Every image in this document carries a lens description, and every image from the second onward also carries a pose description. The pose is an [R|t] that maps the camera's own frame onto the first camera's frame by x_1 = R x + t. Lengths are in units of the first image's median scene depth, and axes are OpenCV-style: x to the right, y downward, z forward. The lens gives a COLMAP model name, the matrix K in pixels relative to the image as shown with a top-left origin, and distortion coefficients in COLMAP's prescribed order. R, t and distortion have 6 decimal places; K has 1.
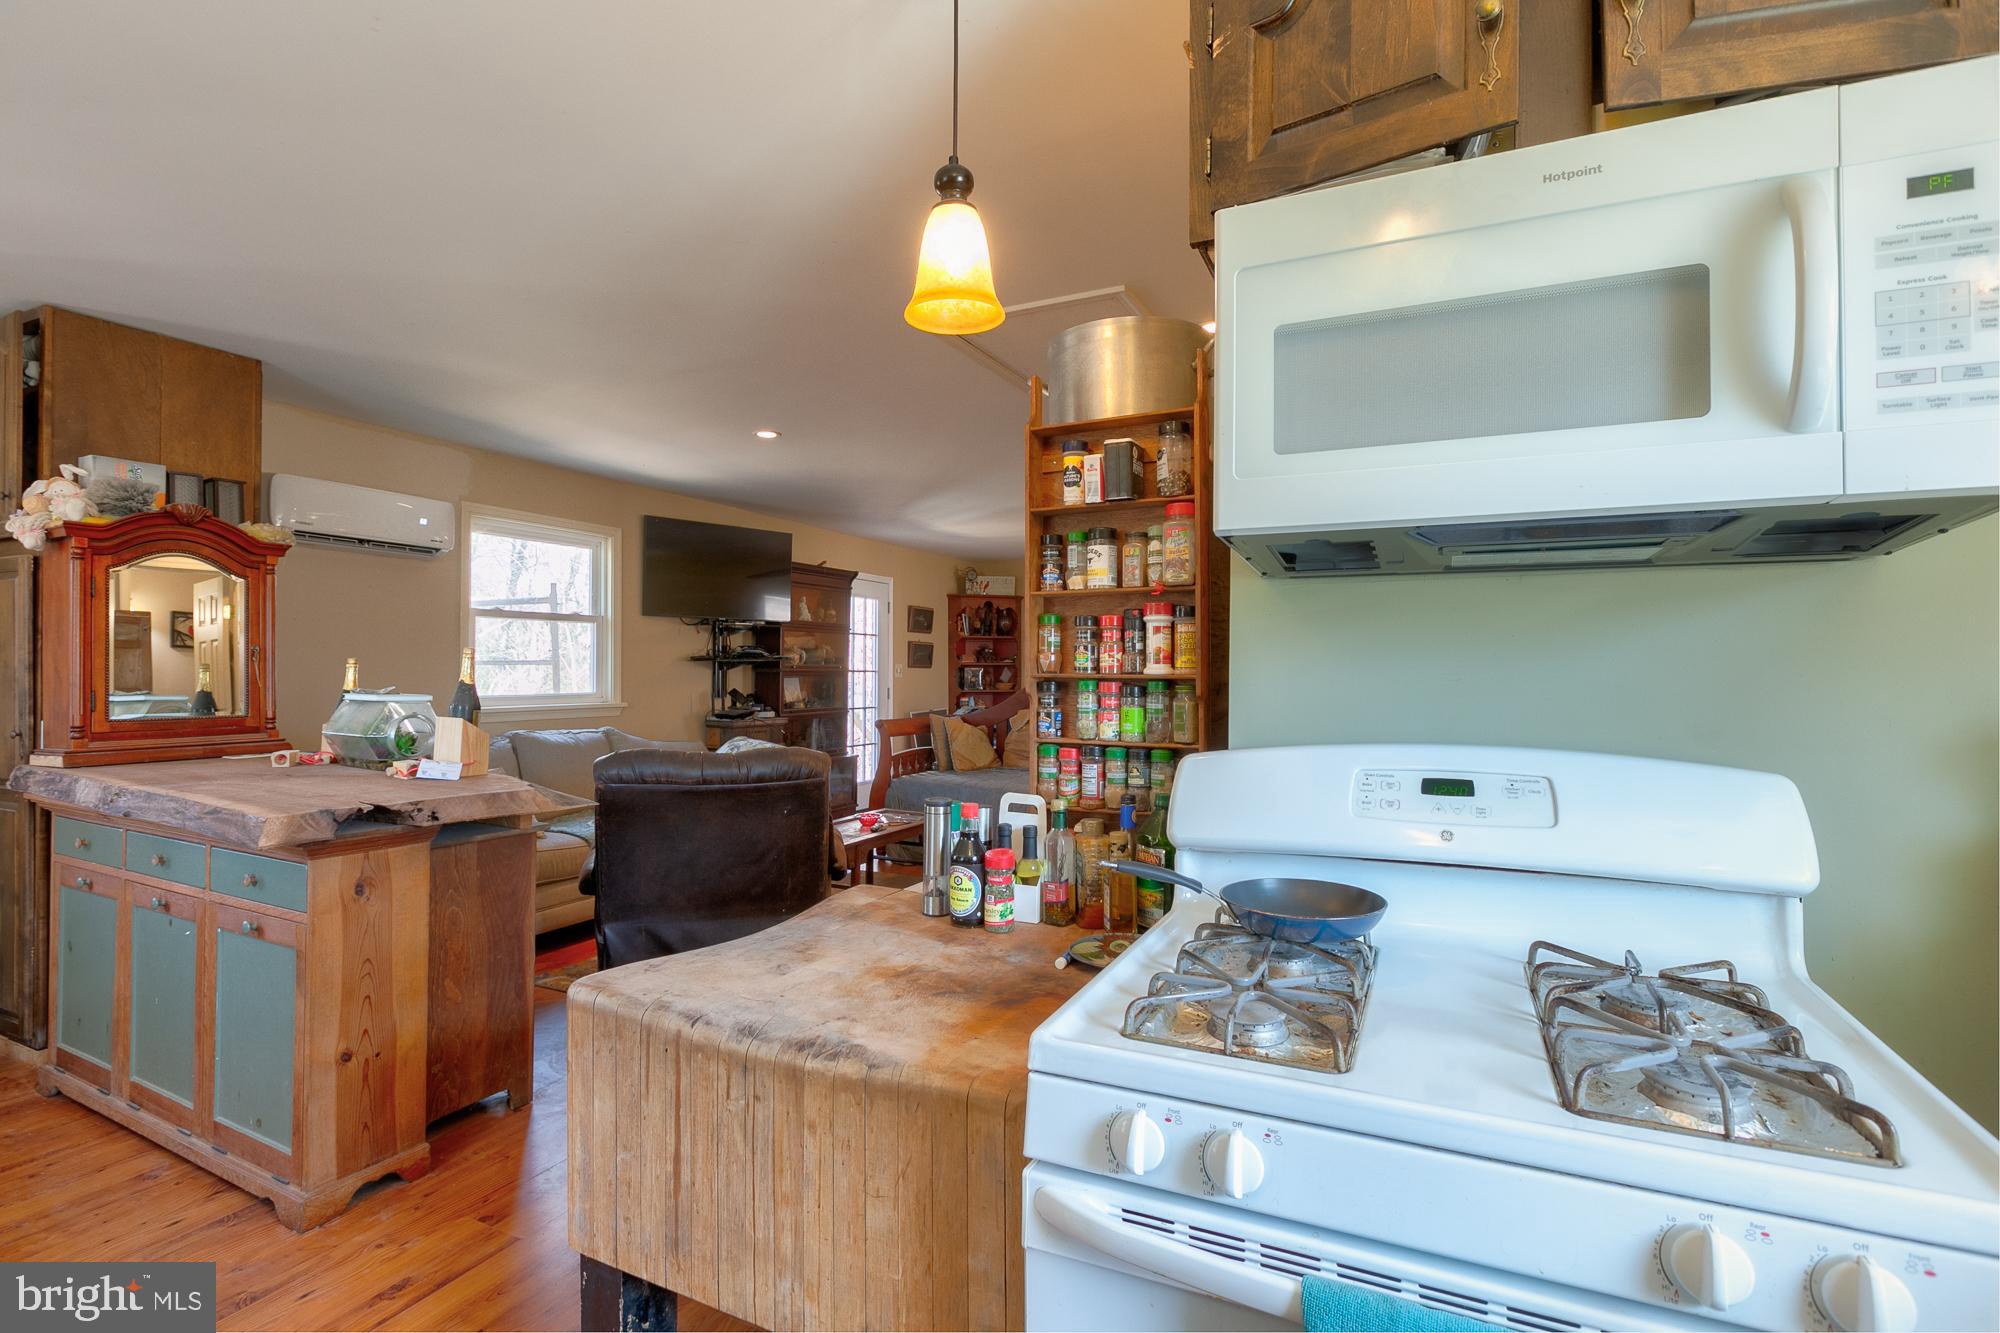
lens RADIAL K [[947.2, 0, 1000.0], [0, 947.2, 666.5], [0, 0, 1]] dist [-0.005247, -0.001021]
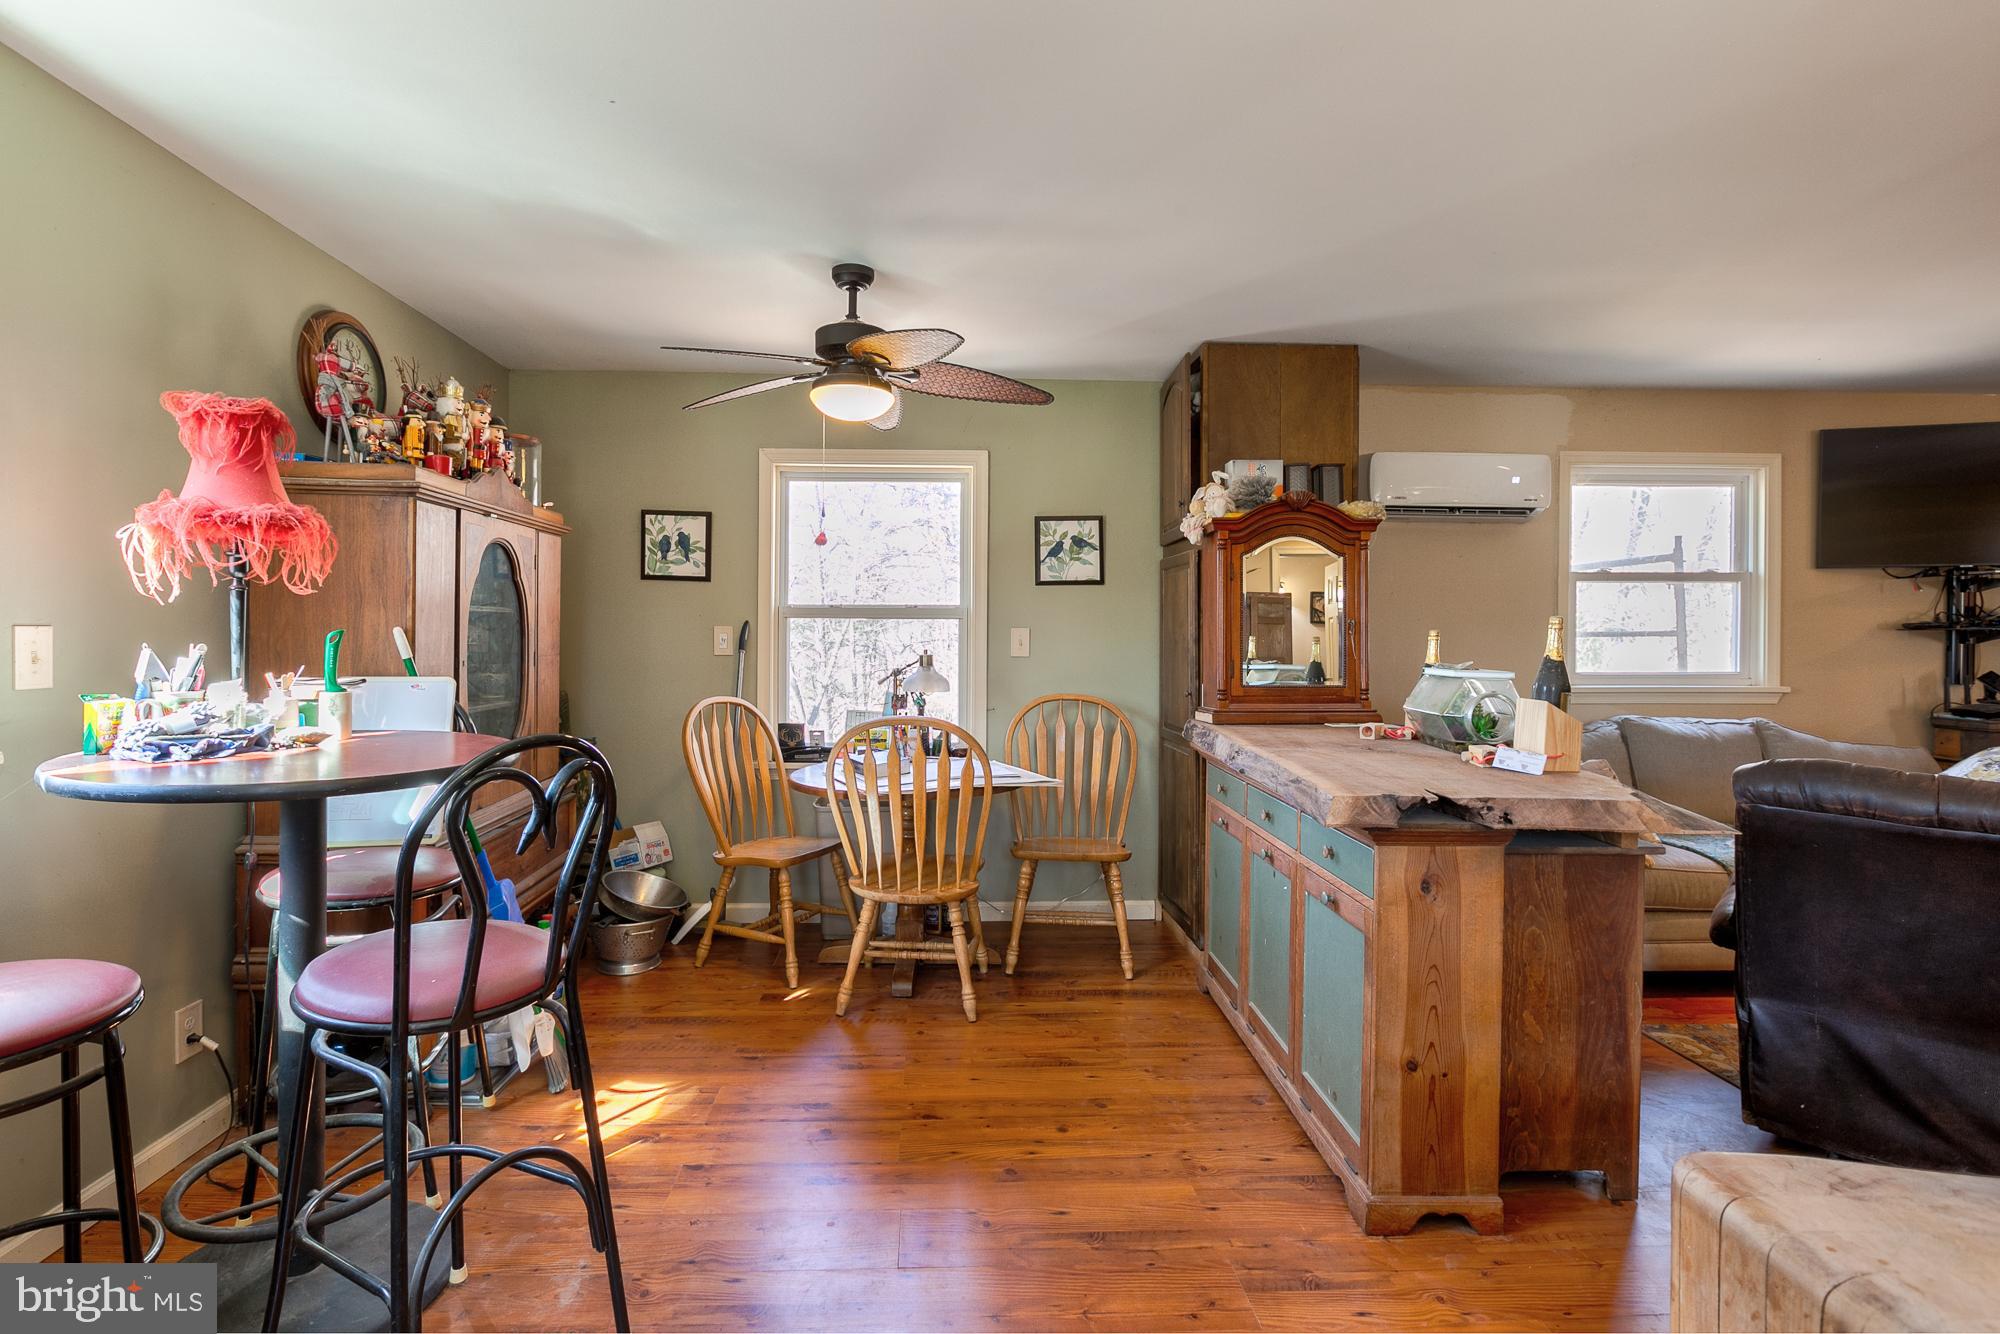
lens RADIAL K [[960.0, 0, 962.0], [0, 960.0, 645.9], [0, 0, 1]] dist [-0.002038, -0.000478]
pose [[0.465062, 0.004695, -0.885266, -0.057765], [0.001958, 0.999978, 0.006332, -0.000237], [0.885276, -0.004678, 0.465042, 0.142885]]
